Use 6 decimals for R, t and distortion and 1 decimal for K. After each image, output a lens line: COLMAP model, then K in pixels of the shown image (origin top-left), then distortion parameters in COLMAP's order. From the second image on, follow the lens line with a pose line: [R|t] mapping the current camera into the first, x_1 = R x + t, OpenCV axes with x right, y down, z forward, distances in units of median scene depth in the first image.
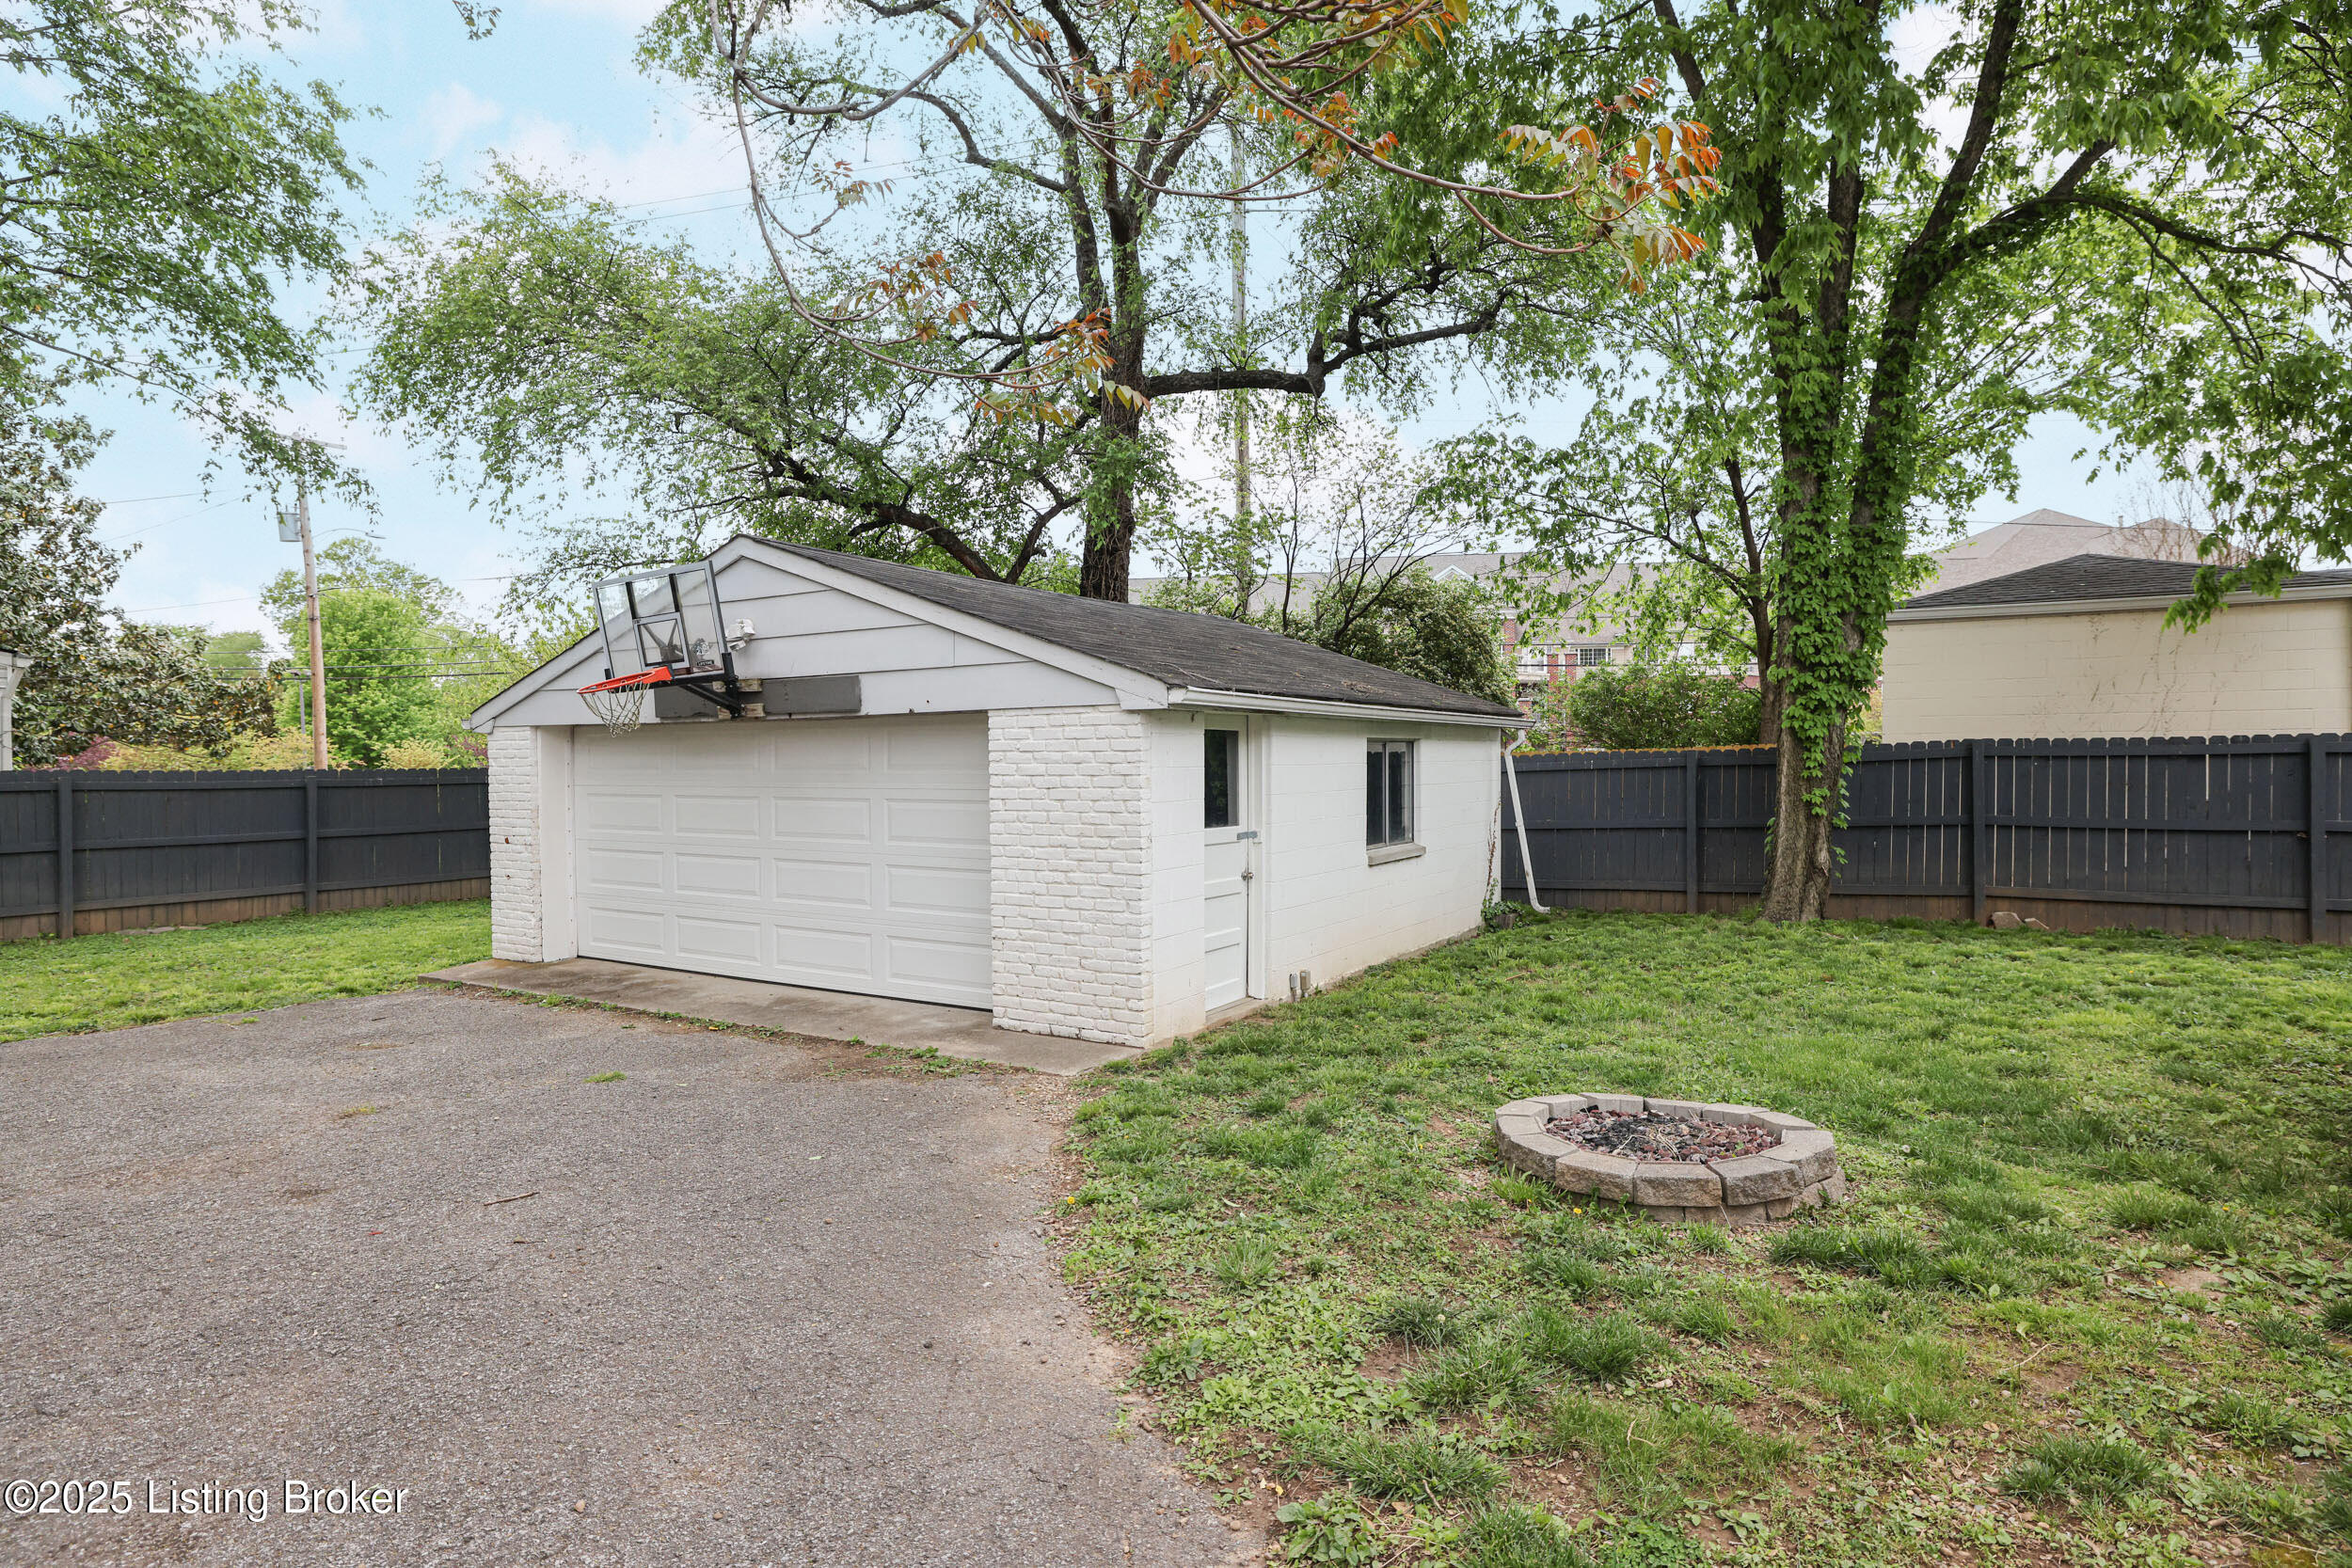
lens RADIAL K [[1281.1, 0, 1176.0], [0, 1281.1, 784.0], [0, 0, 1]] dist [-0.020735, 0.000672]
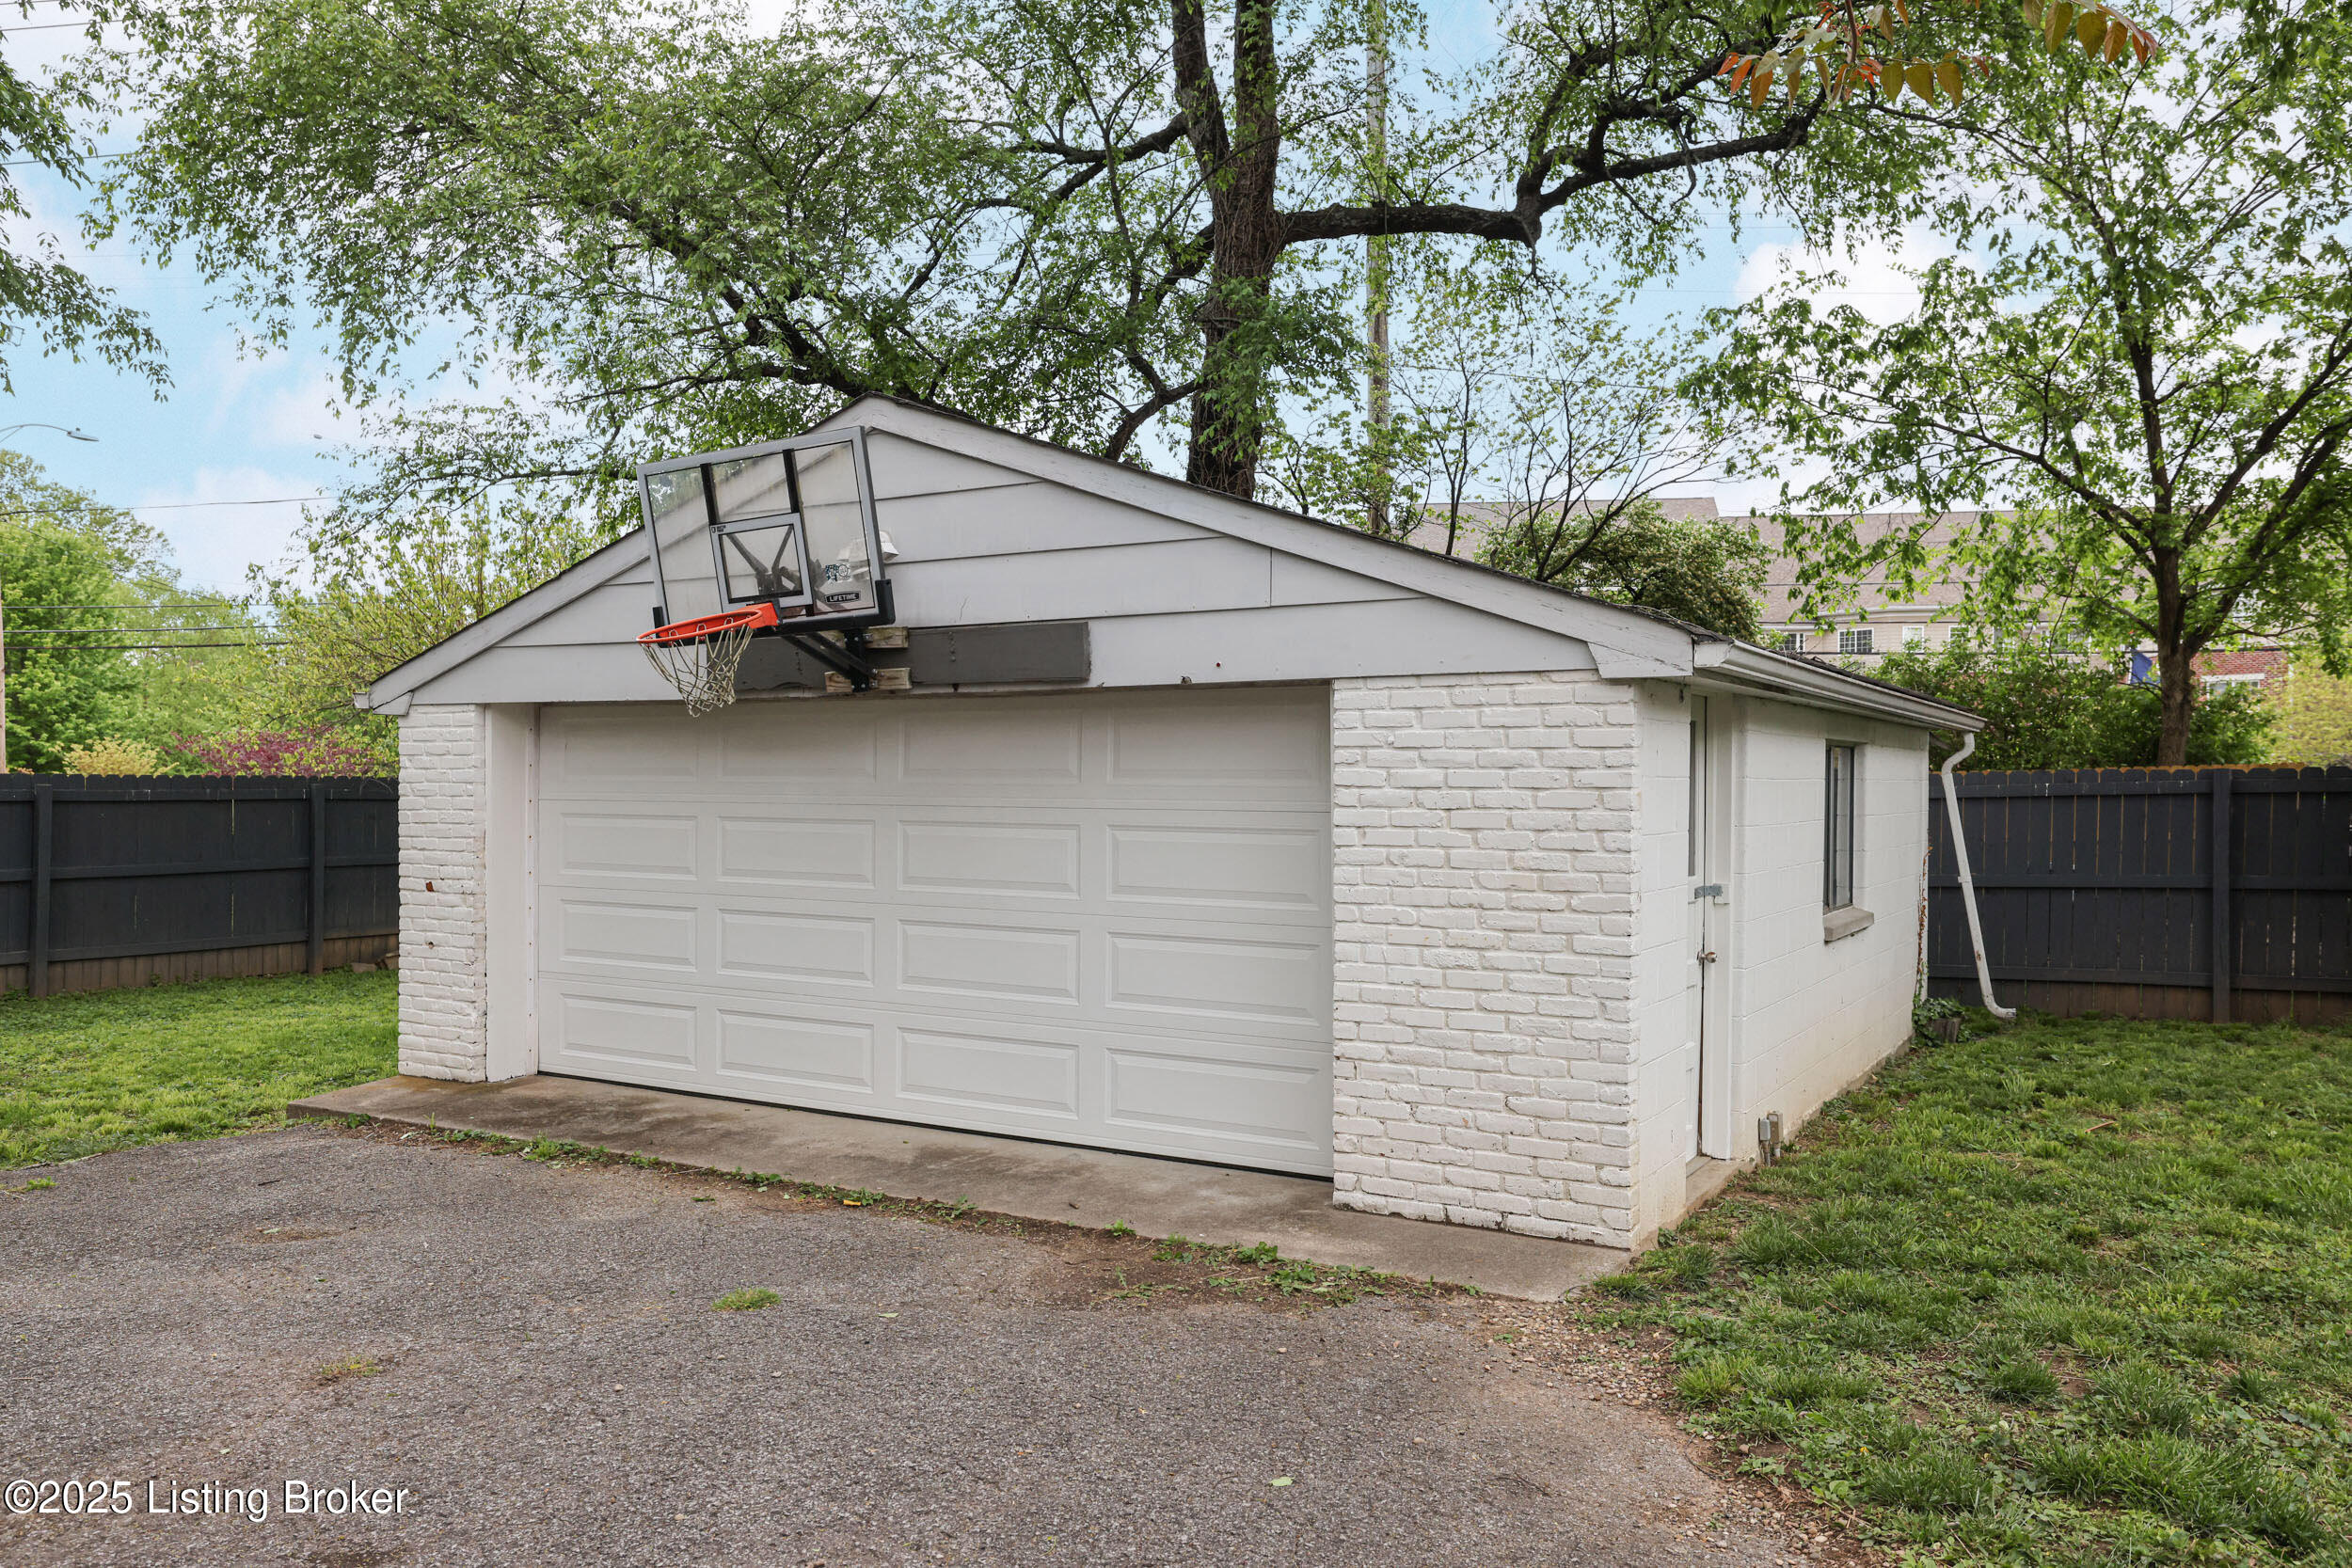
lens RADIAL K [[1781.5, 0, 1173.5], [0, 1781.5, 789.9], [0, 0, 1]] dist [0.022346, 0.003730]
pose [[0.999906, 0.012016, 0.006548, -0.146105], [-0.011913, 0.999808, -0.015530, 0.005421], [-0.006734, 0.015450, 0.999858, 0.103711]]
